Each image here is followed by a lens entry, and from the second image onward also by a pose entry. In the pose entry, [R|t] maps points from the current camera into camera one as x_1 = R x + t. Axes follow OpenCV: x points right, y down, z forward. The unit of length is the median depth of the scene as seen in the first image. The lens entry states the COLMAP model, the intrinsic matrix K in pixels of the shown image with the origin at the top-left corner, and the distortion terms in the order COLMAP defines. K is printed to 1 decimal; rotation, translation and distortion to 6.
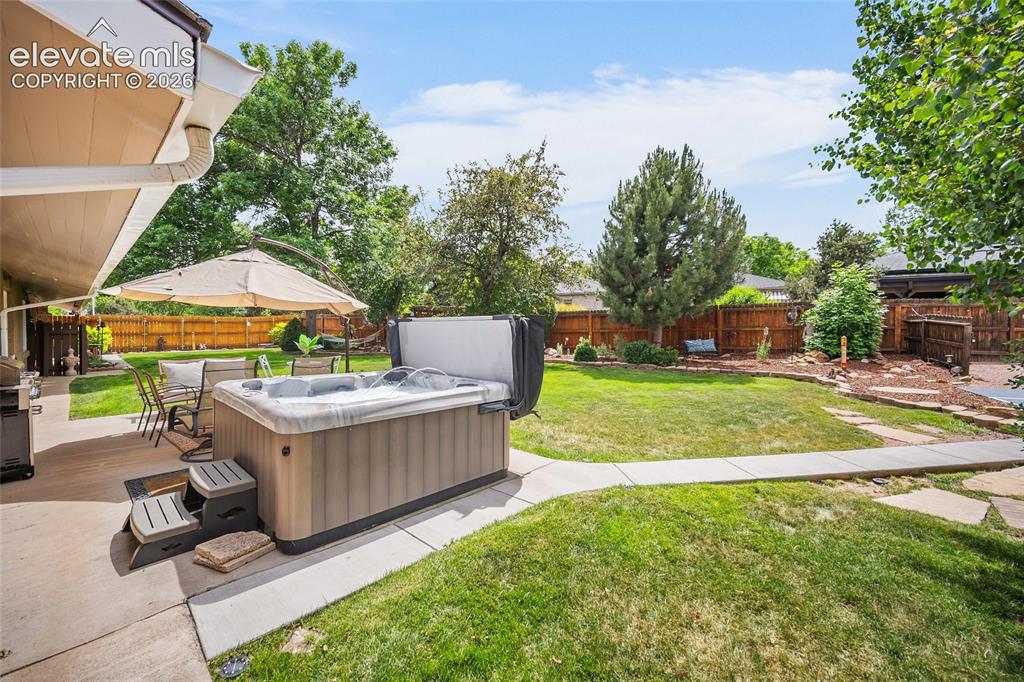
lens RADIAL K [[406.7, 0, 515.4], [0, 406.7, 337.5], [0, 0, 1]] dist [0.001729, -0.003098]
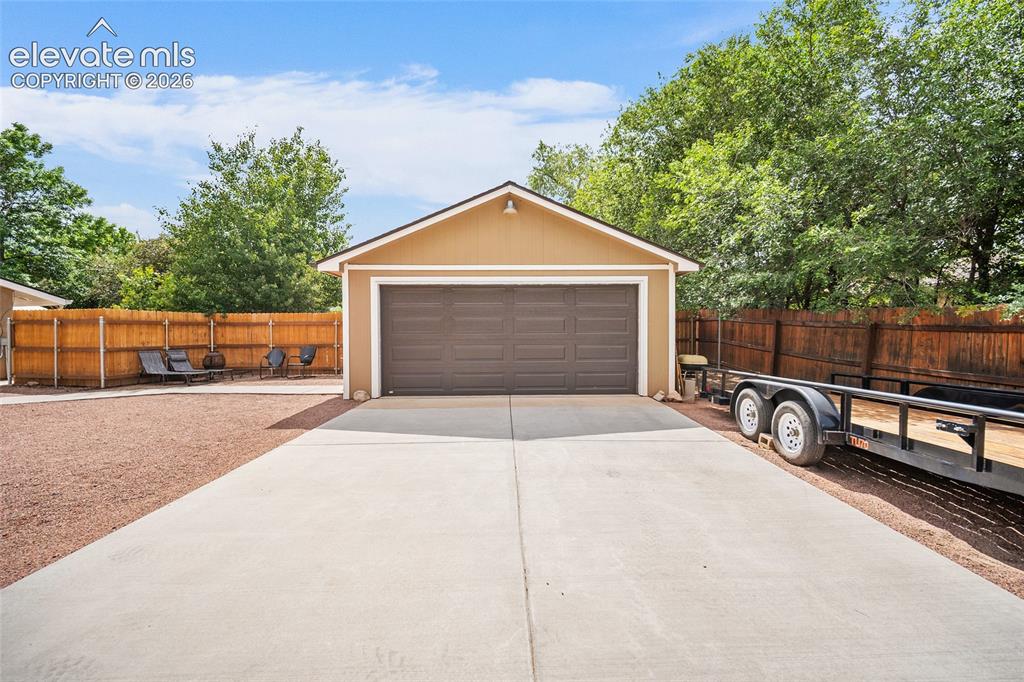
lens RADIAL K [[406.7, 0, 515.4], [0, 406.7, 337.5], [0, 0, 1]] dist [0.001729, -0.003098]
pose [[0.866576, -0.012950, 0.498876, 0.357048], [0.017993, 0.999824, -0.005301, 0.046573], [-0.498720, 0.013570, 0.866657, -1.234793]]
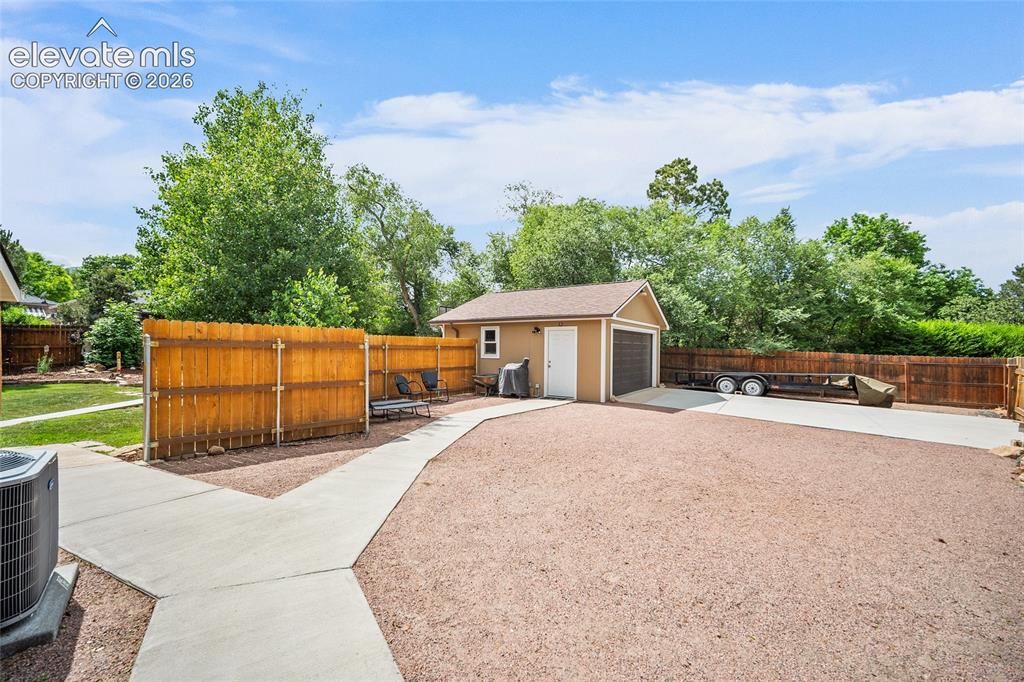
lens RADIAL K [[406.7, 0, 515.4], [0, 406.7, 337.5], [0, 0, 1]] dist [0.001729, -0.003098]
pose [[0.081227, 0.027147, 0.996326, -0.474822], [0.016174, 0.999461, -0.028551, 0.008195], [-0.996564, 0.018434, 0.080744, -0.485255]]
